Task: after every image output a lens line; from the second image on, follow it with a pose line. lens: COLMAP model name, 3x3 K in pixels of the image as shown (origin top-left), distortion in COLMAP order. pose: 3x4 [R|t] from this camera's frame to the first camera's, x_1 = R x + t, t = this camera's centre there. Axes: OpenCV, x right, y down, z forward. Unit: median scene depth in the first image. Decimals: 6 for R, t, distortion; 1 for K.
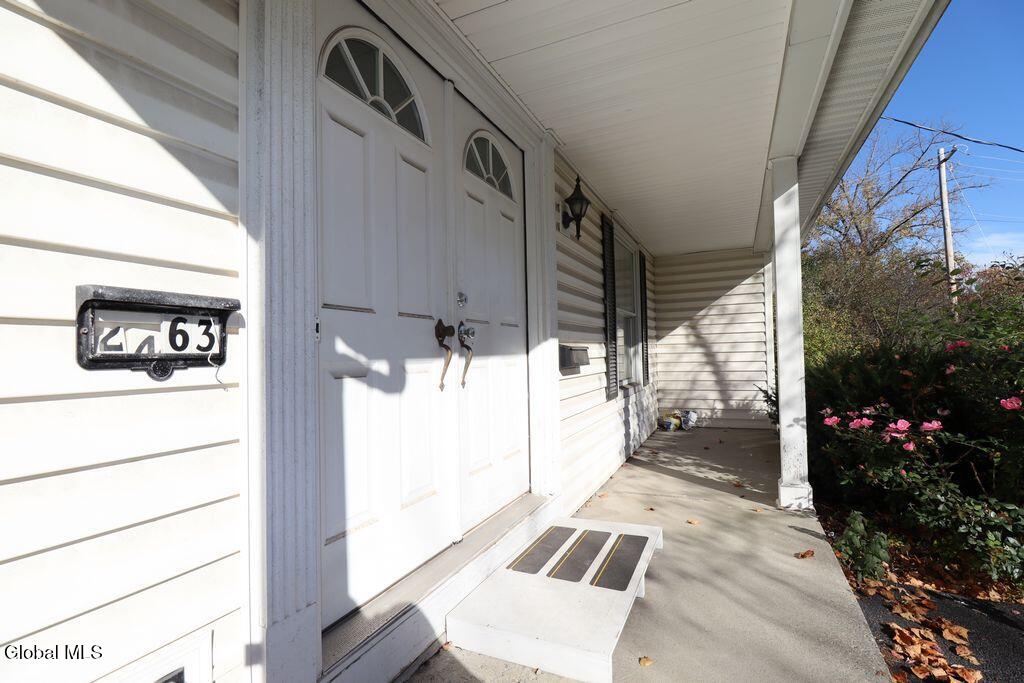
lens RADIAL K [[474.7, 0, 512.0], [0, 474.7, 341.5], [0, 0, 1]] dist [0.000352, -0.015010]
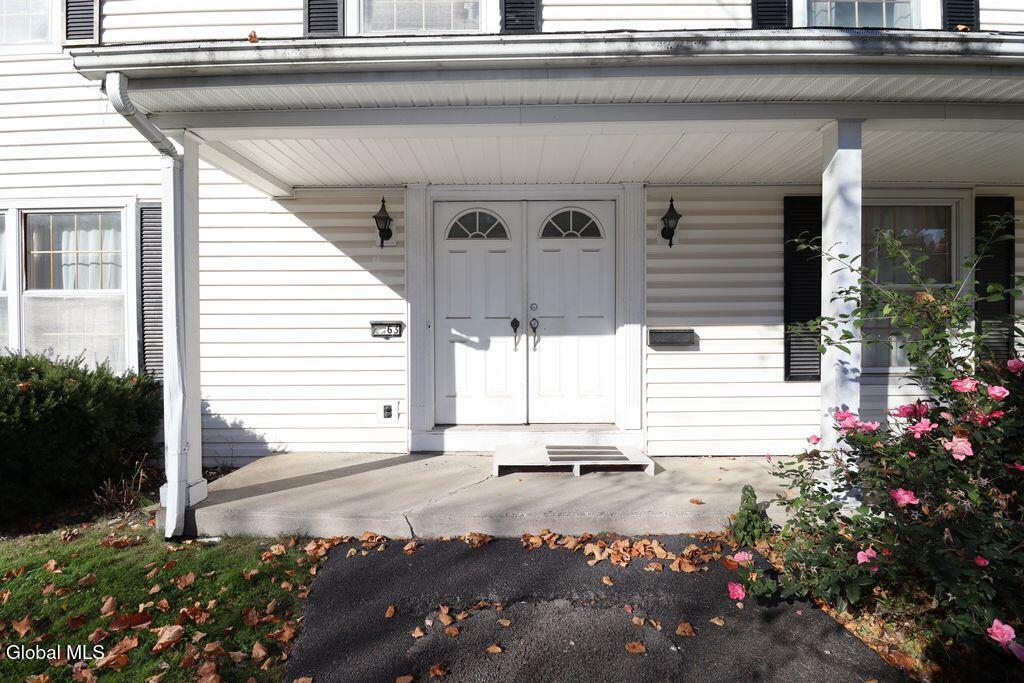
lens RADIAL K [[474.7, 0, 512.0], [0, 474.7, 341.5], [0, 0, 1]] dist [0.000352, -0.015010]
pose [[0.431734, 0.029123, -0.901531, 2.068859], [0.022599, 0.998816, 0.043089, -0.039357], [0.901718, -0.038977, 0.430565, 0.066632]]
